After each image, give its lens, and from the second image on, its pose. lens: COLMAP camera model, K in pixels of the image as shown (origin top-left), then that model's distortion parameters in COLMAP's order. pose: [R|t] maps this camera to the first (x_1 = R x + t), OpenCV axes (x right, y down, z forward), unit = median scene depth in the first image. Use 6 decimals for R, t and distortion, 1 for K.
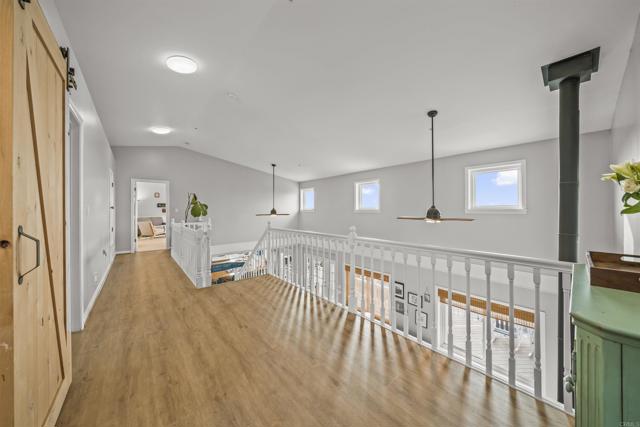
lens RADIAL K [[221.4, 0, 320.0], [0, 221.4, 213.5], [0, 0, 1]] dist [-0.001066, -0.000109]
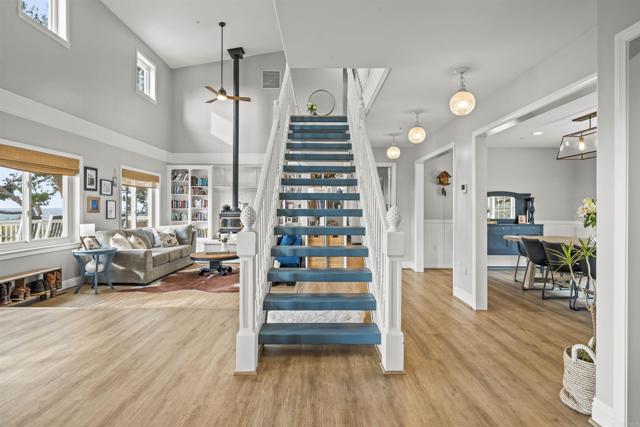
lens RADIAL K [[355.7, 0, 320.0], [0, 355.7, 213.5], [0, 0, 1]] dist [-0.003016, -0.000732]
pose [[-0.772323, -0.008476, 0.635173, -0.899725], [0.000297, 0.999906, 0.013704, 0.446618], [-0.635230, 0.010773, -0.772248, 1.430933]]
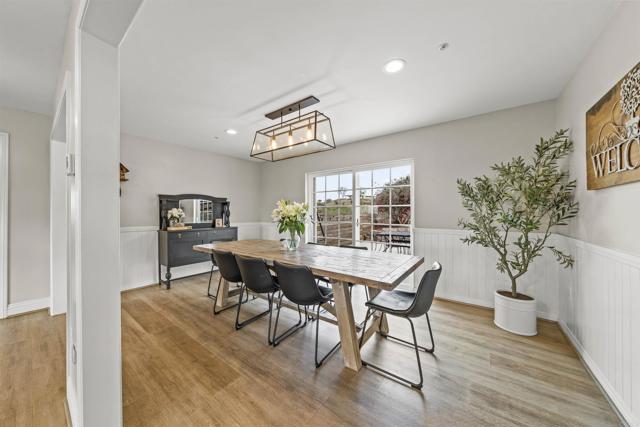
lens RADIAL K [[216.7, 0, 319.7], [0, 216.7, 210.7], [0, 0, 1]] dist [-0.001542, -0.000027]
pose [[-0.973900, 0.000563, -0.226979, -0.833047], [0.002465, 0.999964, -0.008096, 0.448373], [0.226966, -0.008444, -0.973866, 0.870853]]
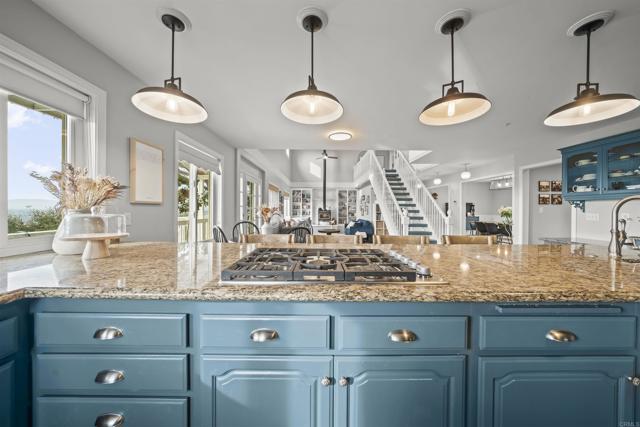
lens RADIAL K [[216.7, 0, 319.7], [0, 216.7, 210.7], [0, 0, 1]] dist [-0.001542, -0.000027]
pose [[-0.769577, -0.005771, 0.638528, -0.840969], [0.000113, 0.999958, 0.009173, 0.440630], [-0.638554, 0.007132, -0.769544, 2.039563]]
